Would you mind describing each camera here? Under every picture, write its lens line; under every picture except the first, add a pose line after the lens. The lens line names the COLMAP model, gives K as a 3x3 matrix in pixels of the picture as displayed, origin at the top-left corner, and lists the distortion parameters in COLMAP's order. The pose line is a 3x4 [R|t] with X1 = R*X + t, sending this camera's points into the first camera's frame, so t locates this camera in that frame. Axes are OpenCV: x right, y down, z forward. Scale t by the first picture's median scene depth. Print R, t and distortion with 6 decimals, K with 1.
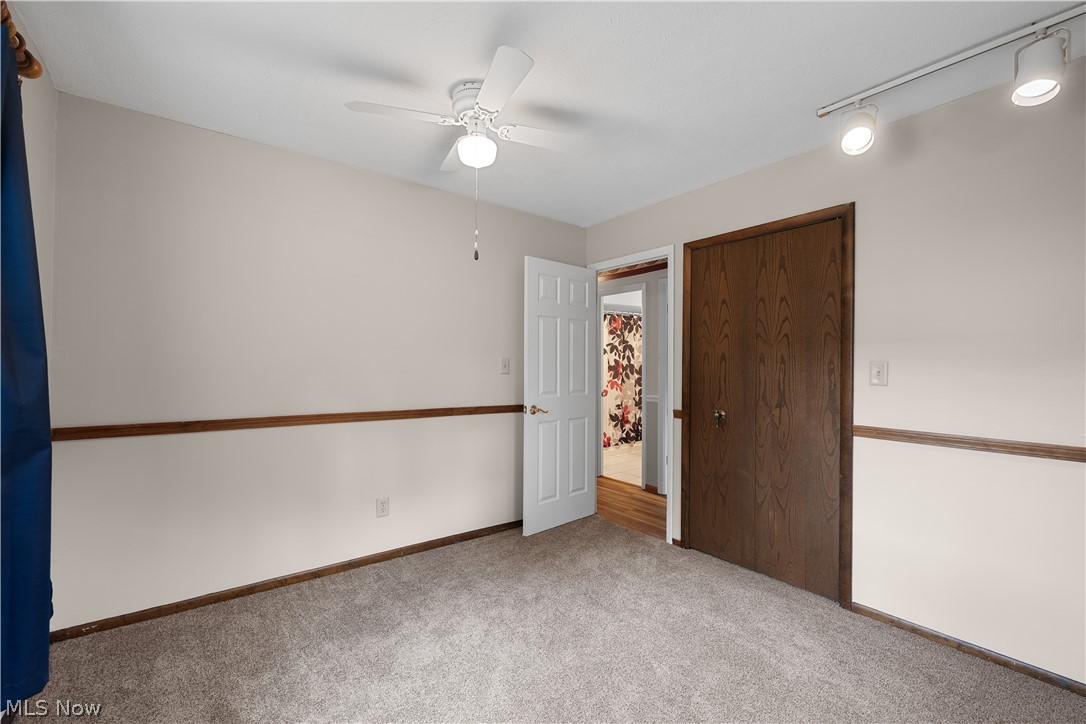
lens RADIAL K [[463.0, 0, 539.3], [0, 463.0, 360.7], [0, 0, 1]] dist [-0.001778, -0.000473]
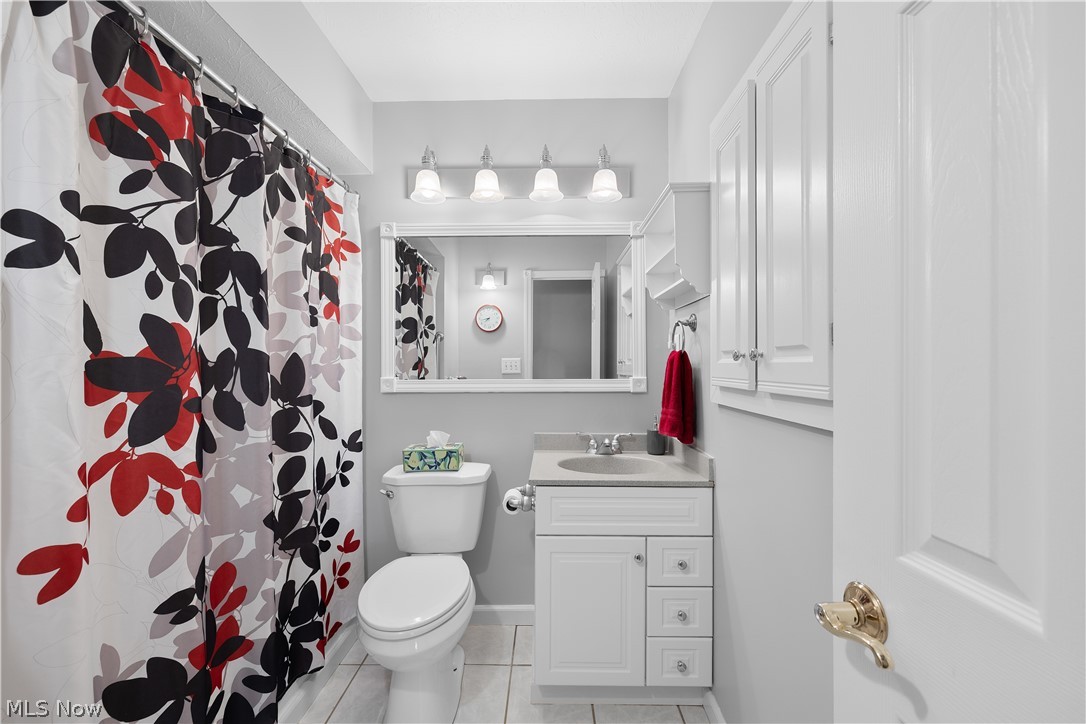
lens RADIAL K [[463.0, 0, 539.3], [0, 463.0, 360.7], [0, 0, 1]] dist [-0.001778, -0.000473]
pose [[0.642792, -0.007069, 0.766008, 0.128502], [0.004662, 0.999975, 0.005316, 0.011457], [-0.766026, 0.000154, 0.642809, 0.797424]]
